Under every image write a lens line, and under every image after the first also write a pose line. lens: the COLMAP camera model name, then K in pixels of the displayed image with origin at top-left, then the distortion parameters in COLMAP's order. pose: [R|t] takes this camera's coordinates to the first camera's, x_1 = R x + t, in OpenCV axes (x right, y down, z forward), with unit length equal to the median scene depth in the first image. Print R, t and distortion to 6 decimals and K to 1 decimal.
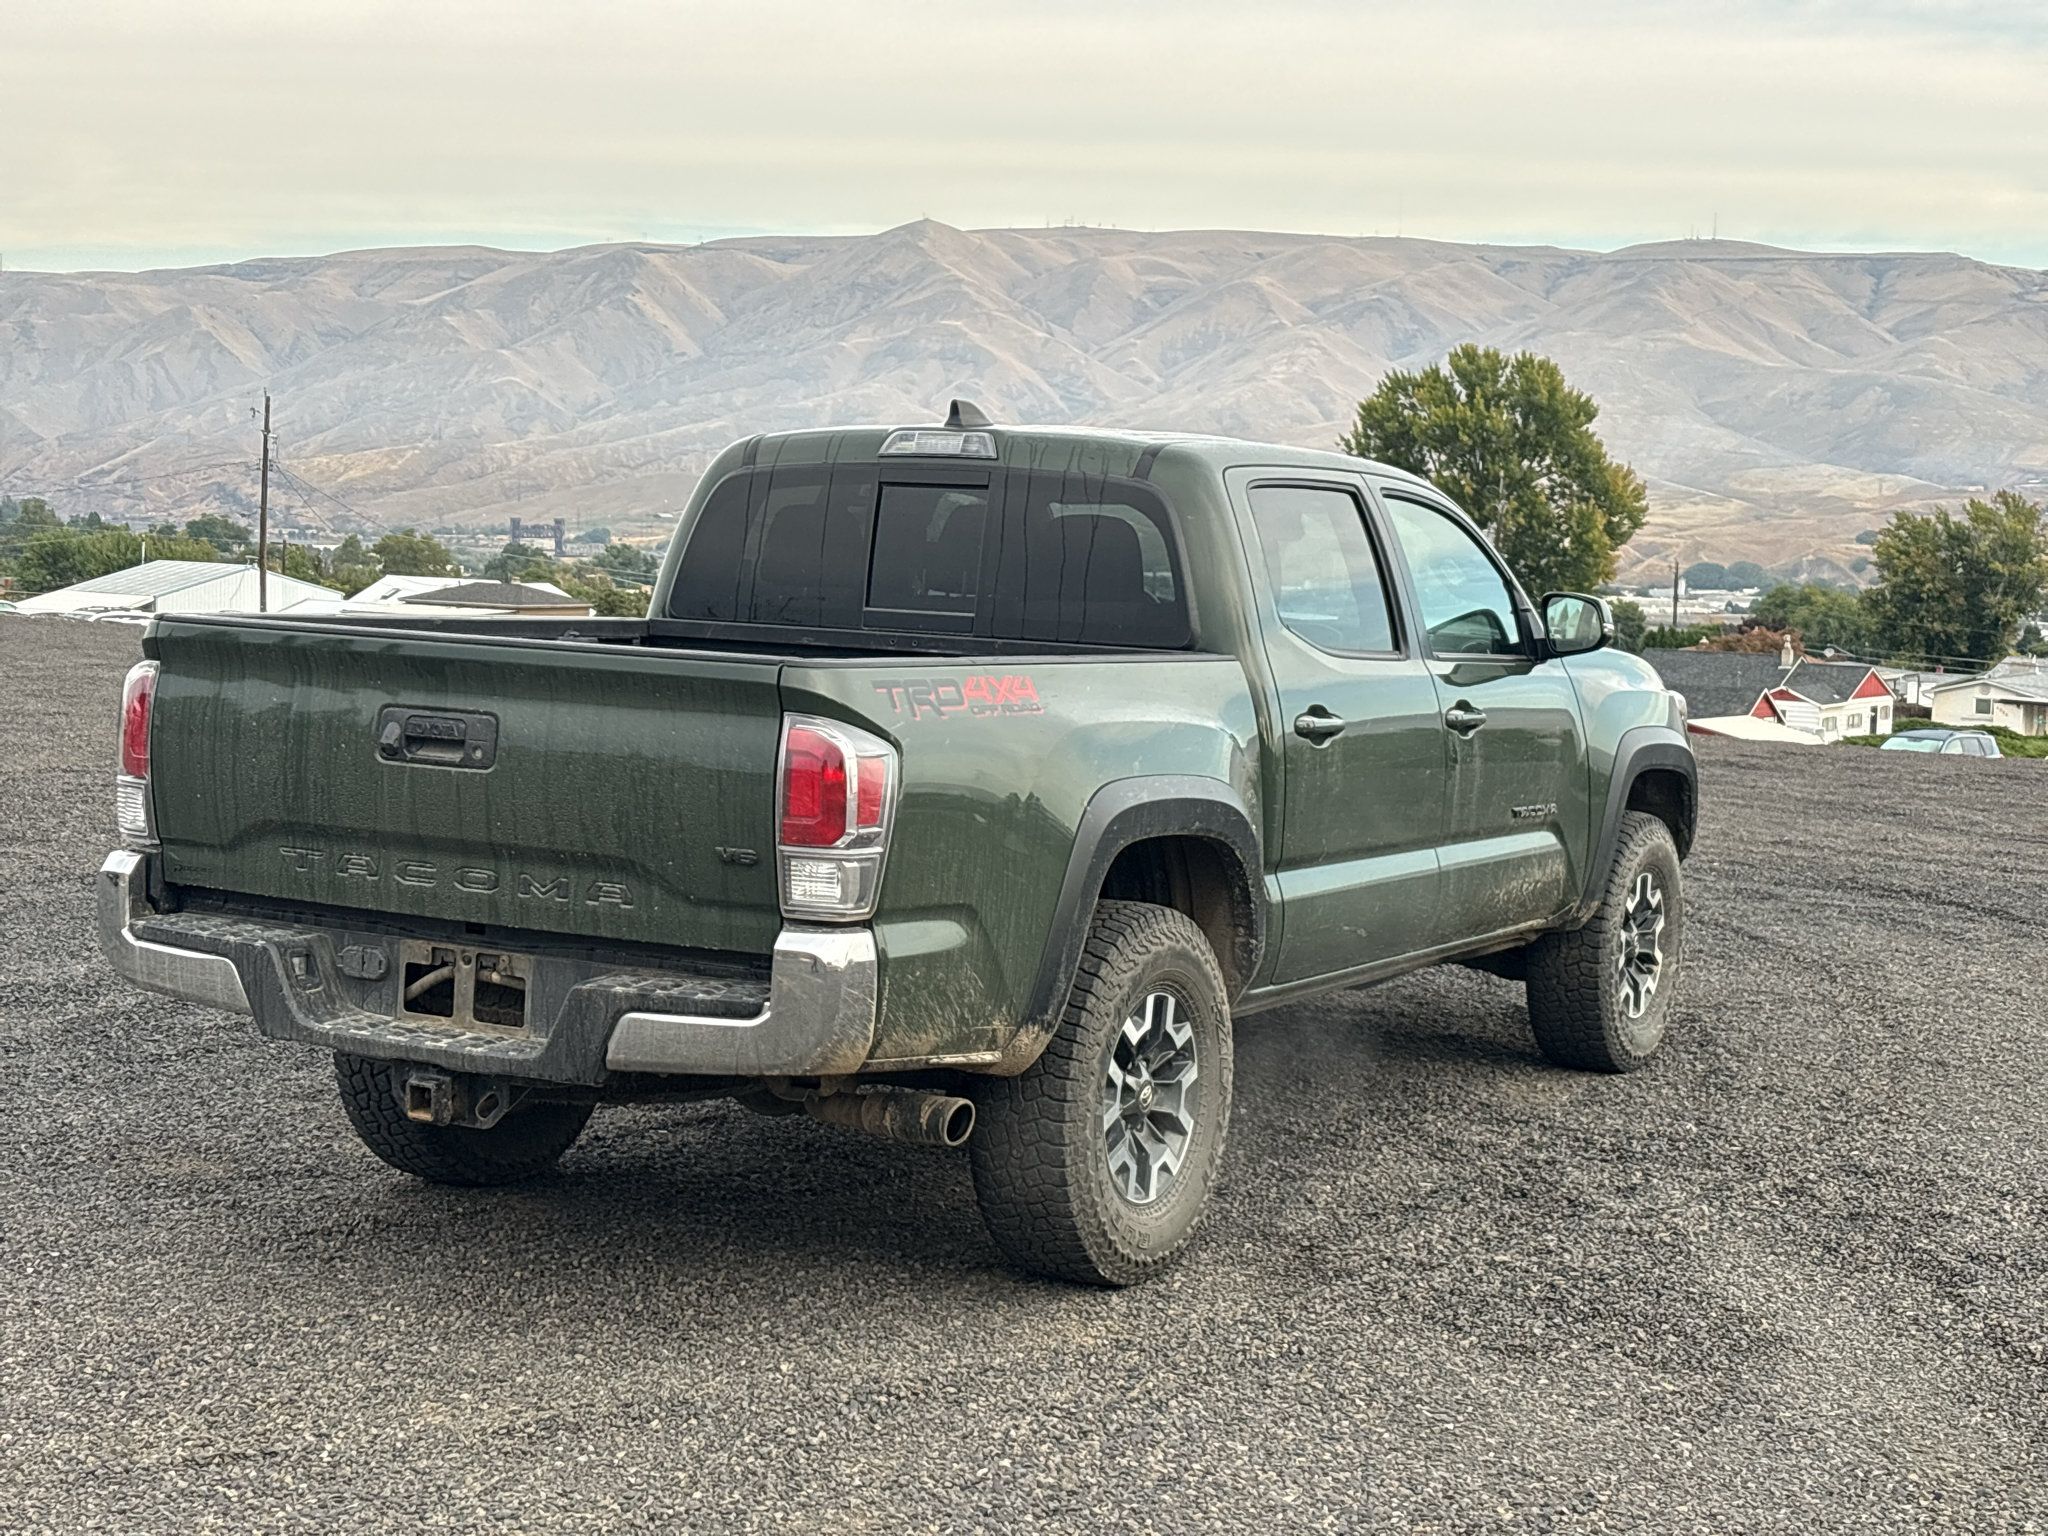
lens RADIAL K [[3090.0, 0, 1024.0], [0, 3090.0, 754.8], [0, 0, 1]] dist [0.202420, -0.753823]
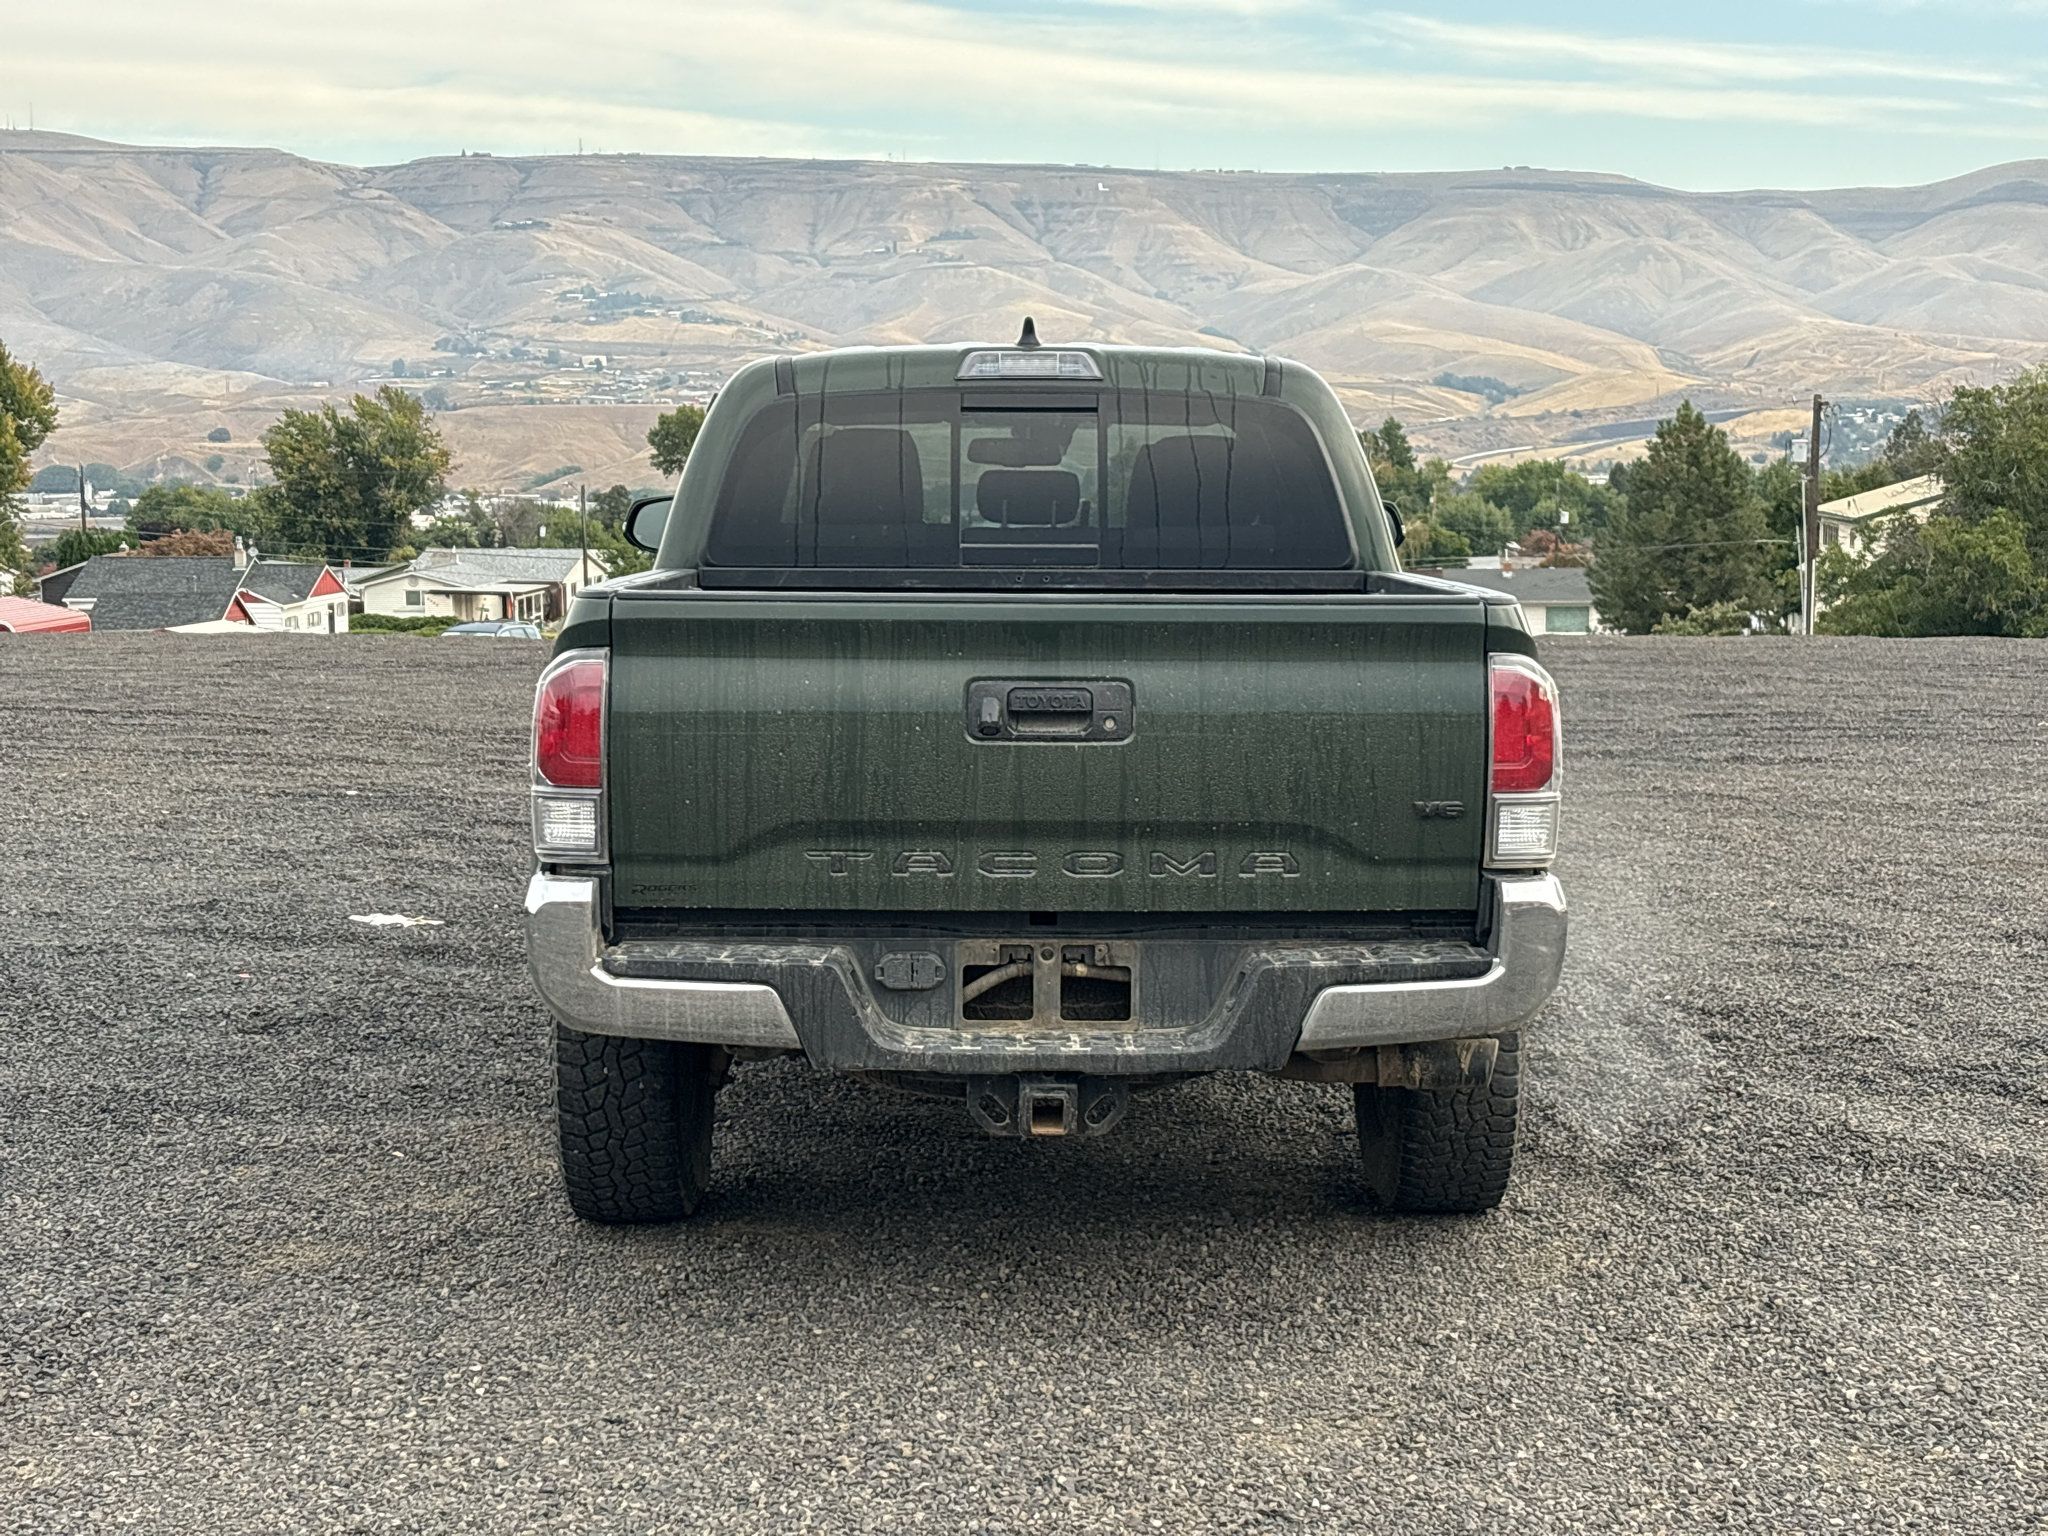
lens RADIAL K [[3090.6, 0, 1041.2], [0, 3090.6, 793.9], [0, 0, 1]] dist [0.183314, -0.666160]
pose [[0.862469, -0.089936, 0.498056, -0.518688], [0.067479, 0.995733, 0.062953, -0.030798], [-0.501592, -0.020687, 0.864857, 0.188171]]
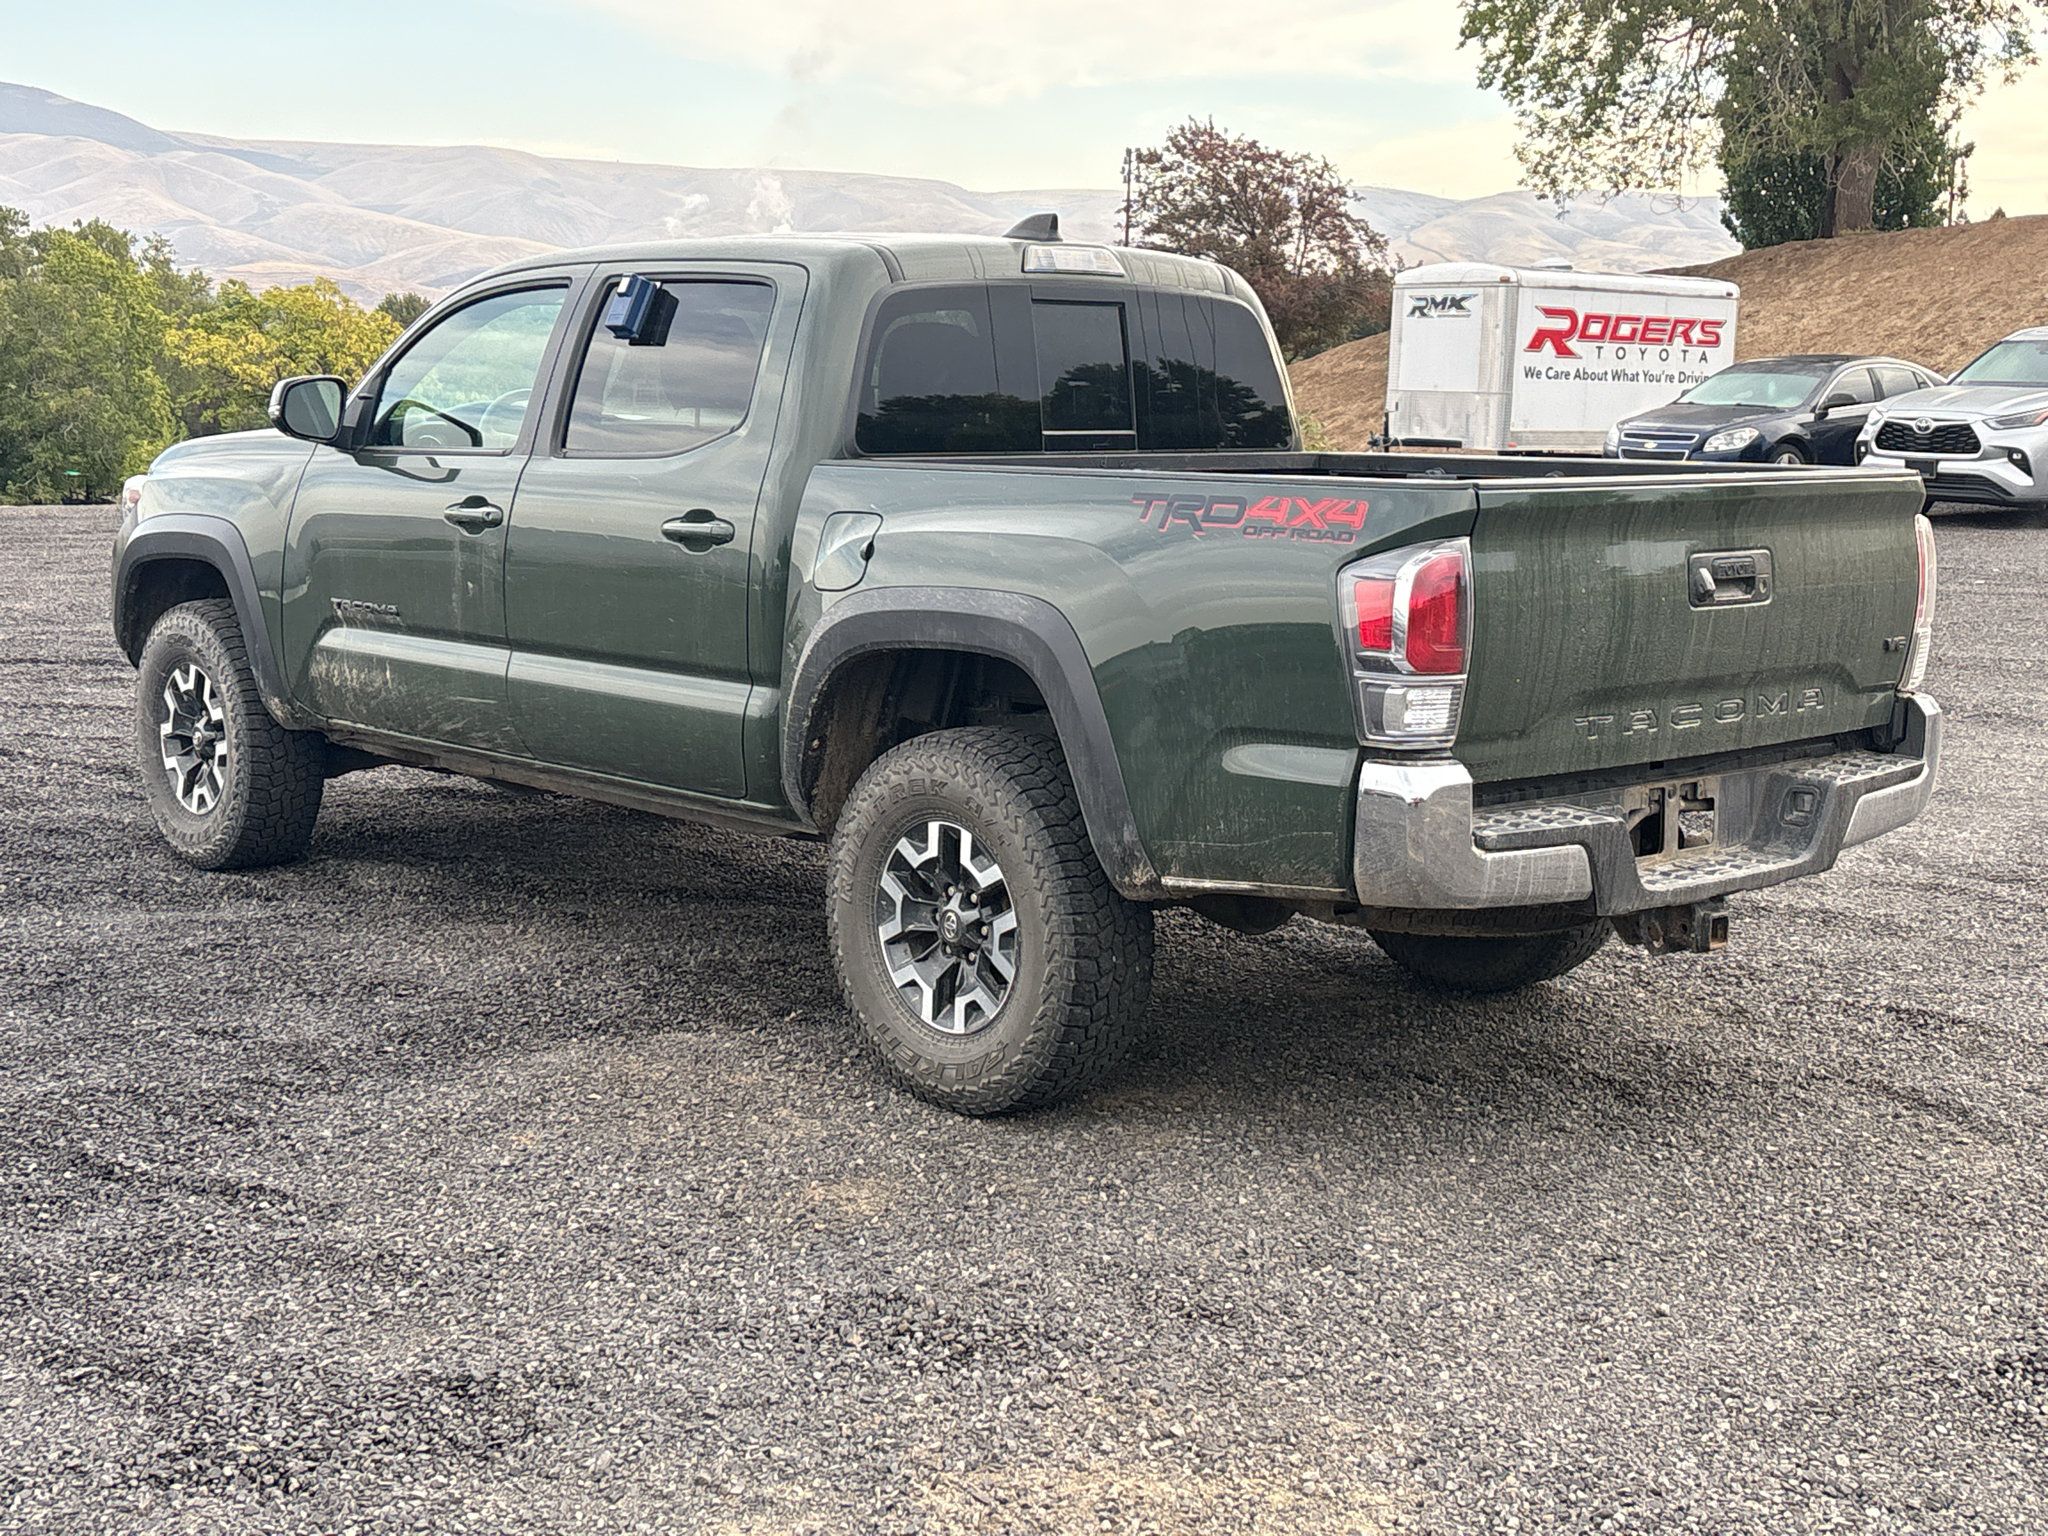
lens RADIAL K [[2701.0, 0, 1024.0], [0, 2701.0, 768.0], [0, 0, 1]] dist [0.185228, -0.666027]
pose [[0.314642, -0.174532, 0.933027, -0.898908], [0.066528, 0.984588, 0.161742, -0.084407], [-0.946876, 0.011181, 0.321404, 0.760364]]
